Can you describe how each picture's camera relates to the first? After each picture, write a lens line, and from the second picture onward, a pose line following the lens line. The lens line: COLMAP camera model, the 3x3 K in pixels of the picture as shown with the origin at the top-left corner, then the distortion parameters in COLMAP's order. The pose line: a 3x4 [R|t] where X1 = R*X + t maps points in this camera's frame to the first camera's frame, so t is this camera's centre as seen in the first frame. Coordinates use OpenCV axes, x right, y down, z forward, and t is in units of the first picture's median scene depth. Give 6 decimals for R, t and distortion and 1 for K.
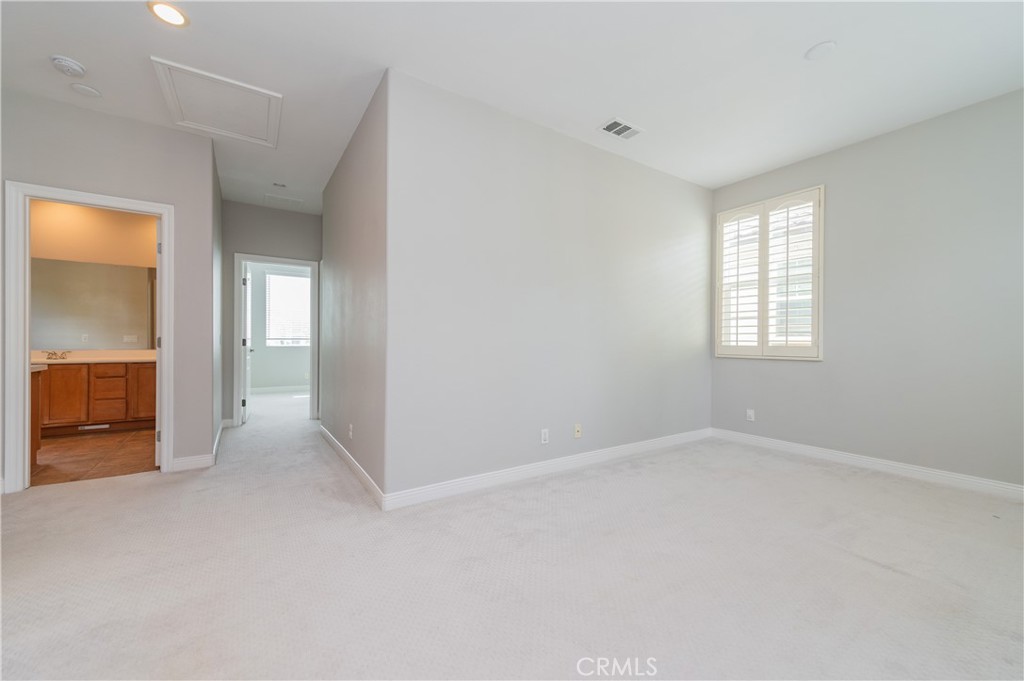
lens RADIAL K [[400.7, 0, 509.2], [0, 400.7, 339.0], [0, 0, 1]] dist [0.013618, -0.003235]
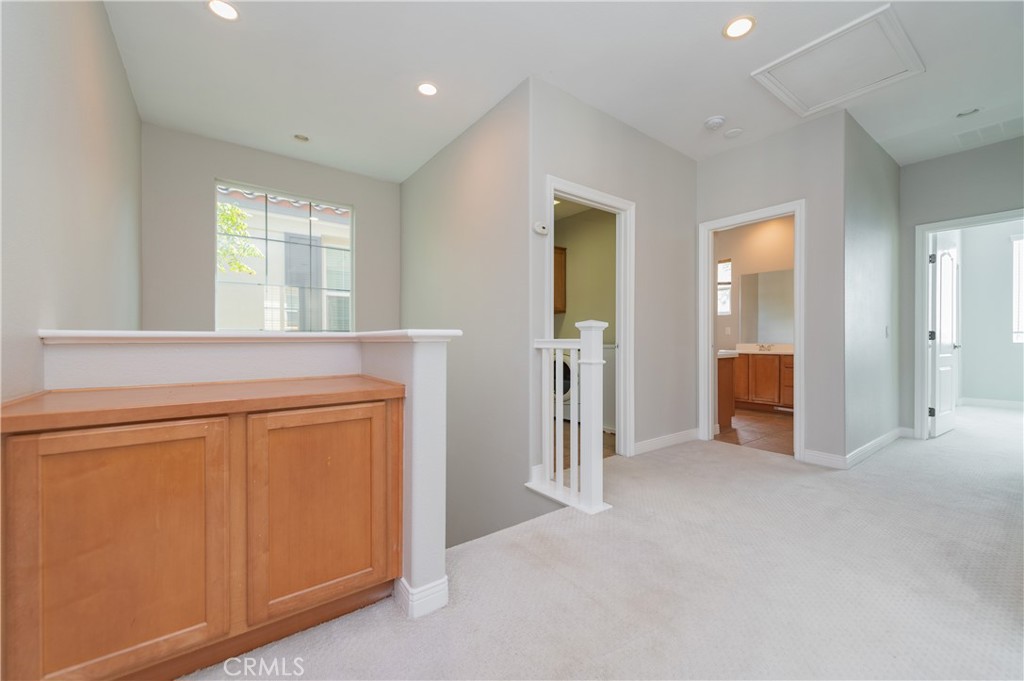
lens RADIAL K [[400.7, 0, 519.0], [0, 400.7, 341.9], [0, 0, 1]] dist [0.013618, -0.003235]
pose [[0.062999, 0.000065, -0.998014, 0.095922], [0.009715, 0.999953, 0.000678, 0.014164], [0.997966, -0.009739, 0.062996, 0.162055]]
